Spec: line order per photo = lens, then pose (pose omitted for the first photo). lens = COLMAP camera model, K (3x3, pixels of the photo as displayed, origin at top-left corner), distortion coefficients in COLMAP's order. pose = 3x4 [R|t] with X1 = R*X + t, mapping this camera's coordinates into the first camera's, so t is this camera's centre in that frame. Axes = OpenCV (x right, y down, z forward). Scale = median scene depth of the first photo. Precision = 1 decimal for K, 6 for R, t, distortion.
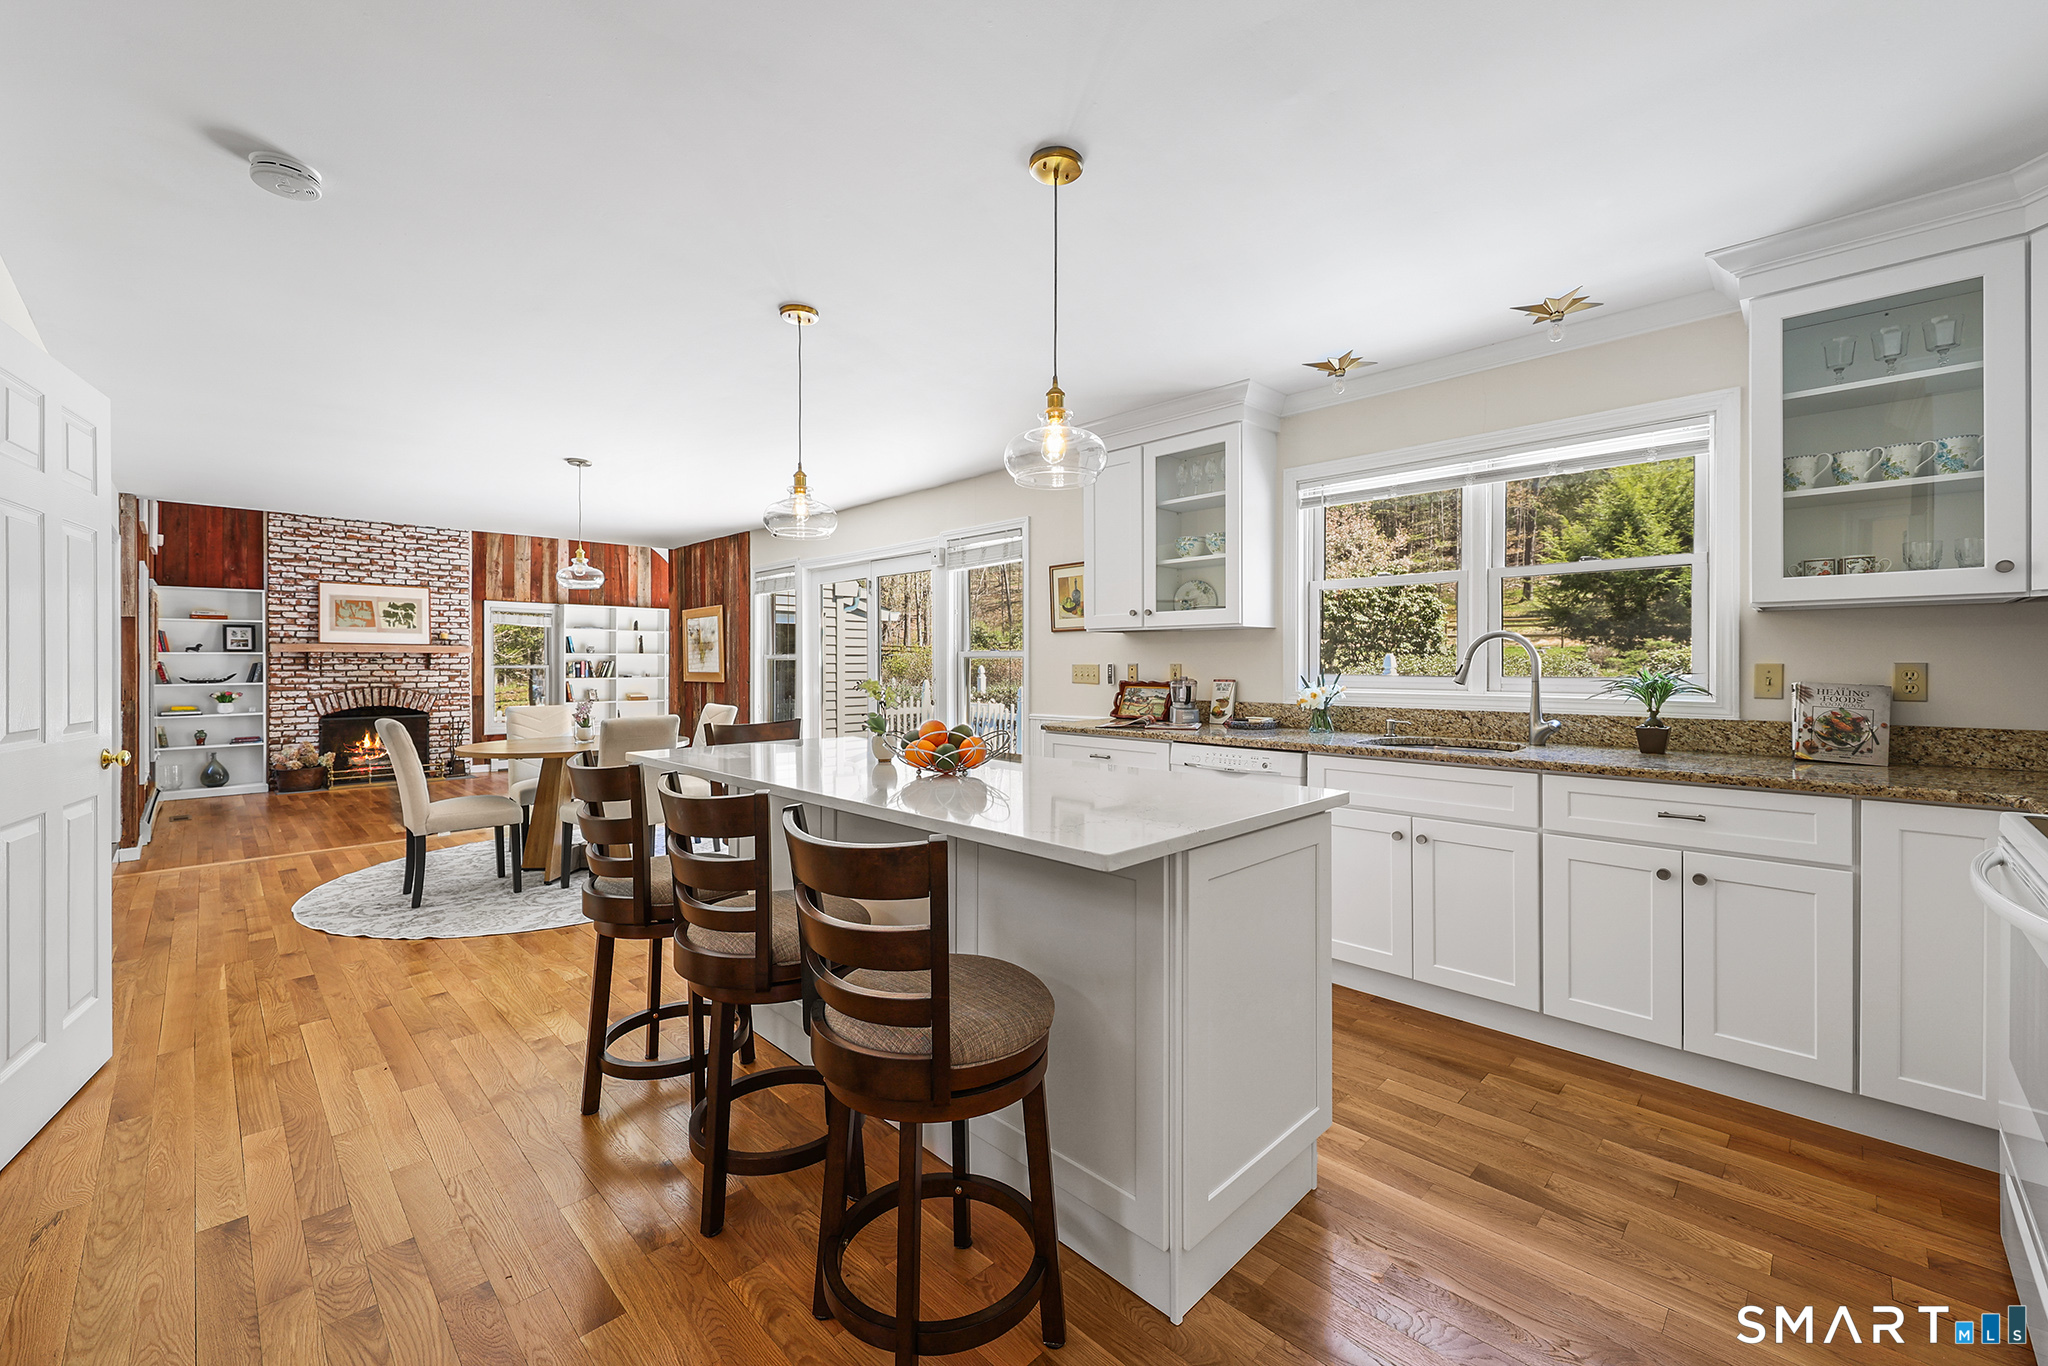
lens RADIAL K [[809.6, 0, 1015.7], [0, 809.6, 665.3], [0, 0, 1]] dist [0.009466, -0.002276]
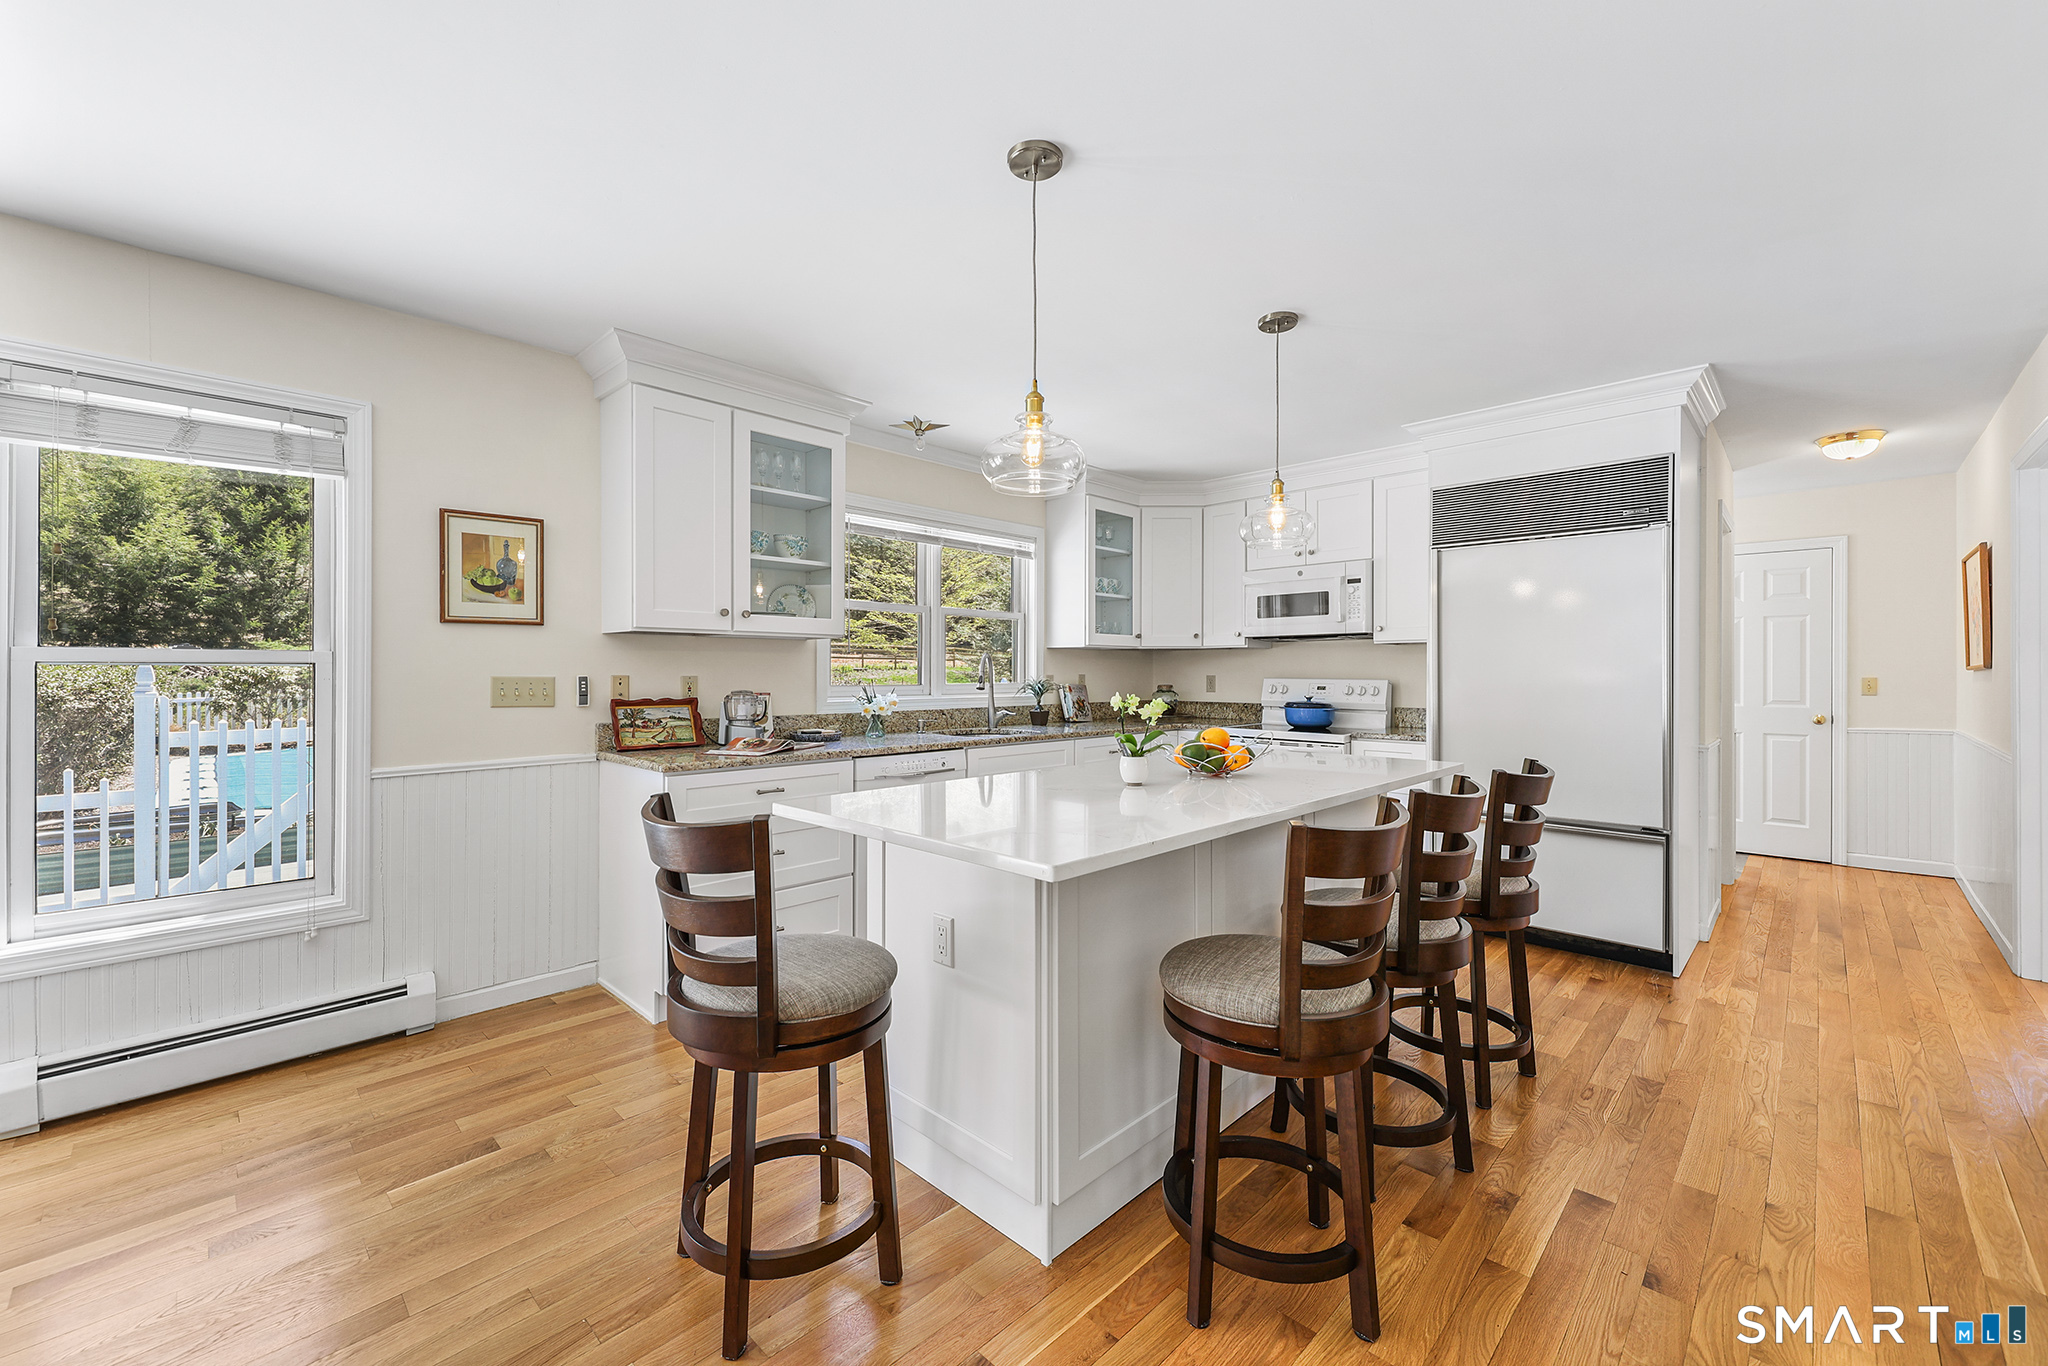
lens RADIAL K [[809.6, 0, 1027.1], [0, 809.6, 672.8], [0, 0, 1]] dist [0.009466, -0.002276]
pose [[-0.010297, 0.001761, 0.999945, -0.282842], [0.003071, 0.999994, -0.001729, -0.001128], [-0.999942, 0.003053, -0.010302, 0.303093]]
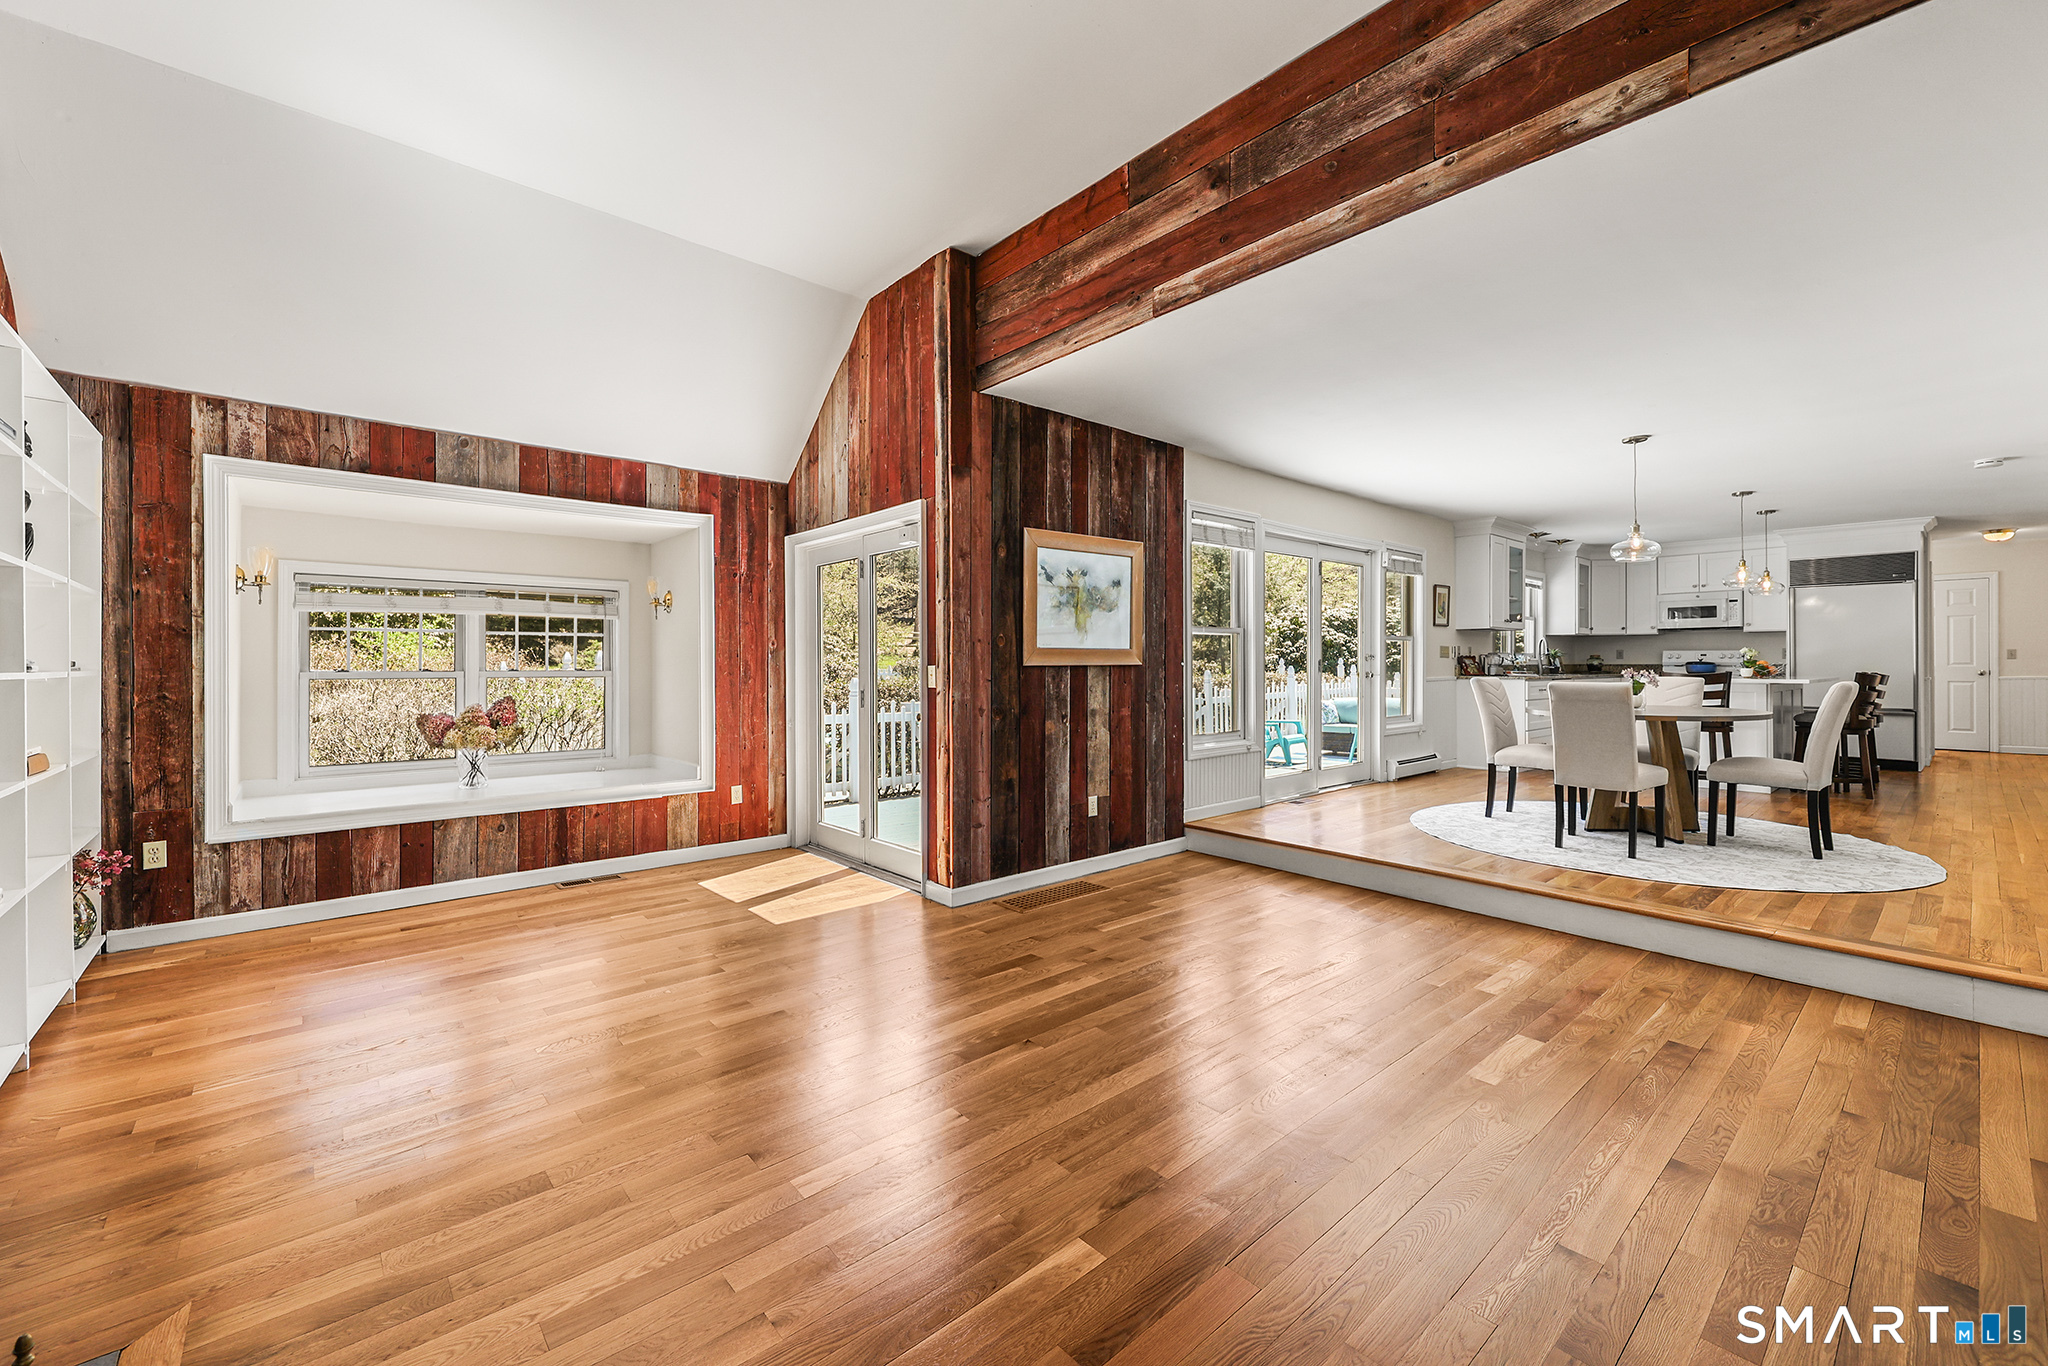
lens RADIAL K [[809.6, 0, 1031.1], [0, 809.6, 664.6], [0, 0, 1]] dist [0.009466, -0.002276]
pose [[0.070439, 0.001706, 0.997515, -0.835970], [0.005184, 0.999984, -0.002076, 0.018107], [-0.997503, 0.005317, 0.070429, 0.872441]]
